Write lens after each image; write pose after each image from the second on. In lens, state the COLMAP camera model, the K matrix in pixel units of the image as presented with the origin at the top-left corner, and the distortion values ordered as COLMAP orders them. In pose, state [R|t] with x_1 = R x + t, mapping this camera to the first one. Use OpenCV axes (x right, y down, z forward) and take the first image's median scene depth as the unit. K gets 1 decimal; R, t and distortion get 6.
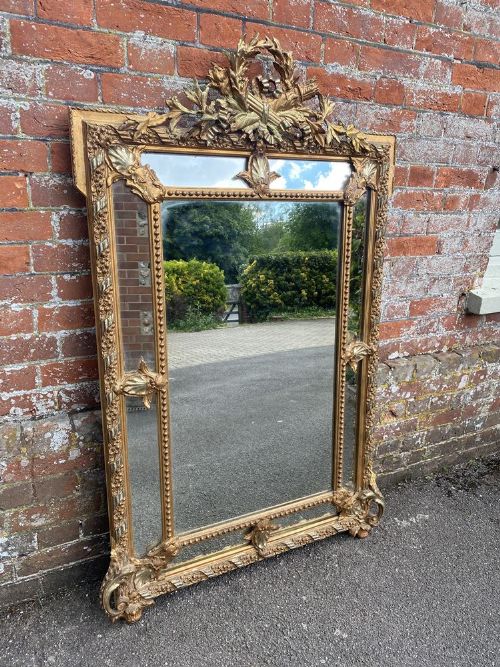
lens RADIAL K [[490.1, 0, 247.6], [0, 490.1, 323.0], [0, 0, 1]] dist [0.006485, -0.005181]
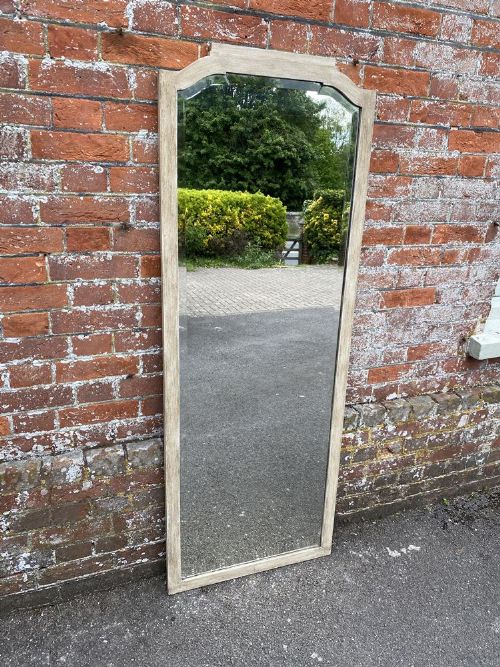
lens RADIAL K [[490.1, 0, 259.5], [0, 490.1, 320.4], [0, 0, 1]] dist [0.006485, -0.005181]
pose [[0.995922, 0.032795, -0.084046, 0.105725], [-0.030466, 0.999120, 0.028839, -0.129618], [0.084918, -0.026160, 0.996044, -0.081432]]
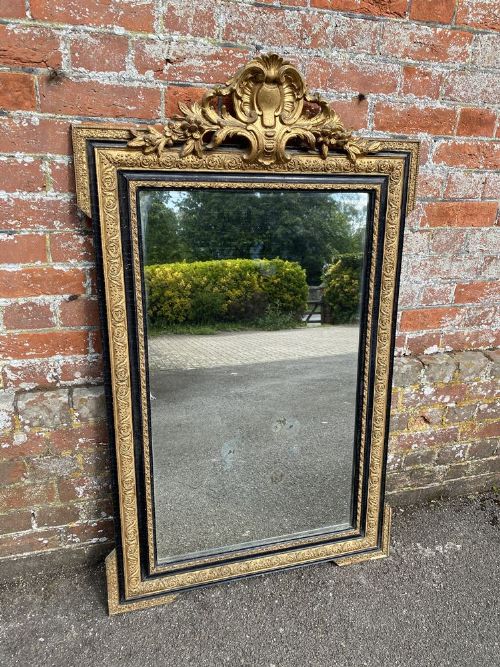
lens RADIAL K [[490.1, 0, 256.2], [0, 490.1, 316.9], [0, 0, 1]] dist [0.006485, -0.005181]
pose [[0.984304, 0.065425, -0.163905, 0.154472], [-0.056294, 0.996625, 0.059751, -0.021949], [0.167261, -0.049586, 0.984665, 0.166639]]
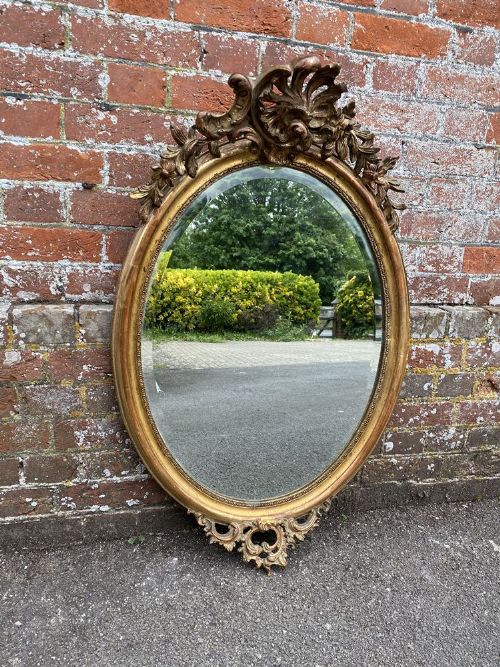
lens RADIAL K [[490.1, 0, 258.2], [0, 490.1, 326.4], [0, 0, 1]] dist [0.006485, -0.005181]
pose [[0.978258, 0.060107, -0.198492, 0.115145], [-0.075082, 0.994802, -0.068793, 0.191872], [0.193325, 0.082201, 0.977685, 0.278500]]
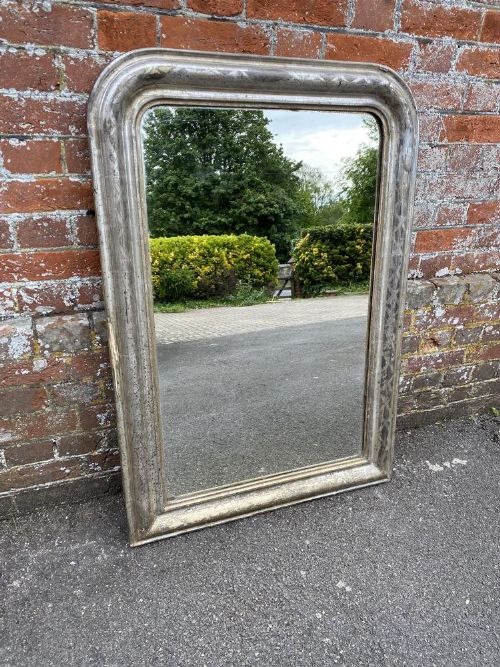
lens RADIAL K [[490.1, 0, 254.7], [0, 490.1, 322.8], [0, 0, 1]] dist [0.006485, -0.005181]
pose [[0.994348, 0.049922, -0.093698, 0.073995], [-0.036138, 0.989000, 0.143433, 0.047499], [0.099828, -0.139237, 0.985214, 0.164000]]
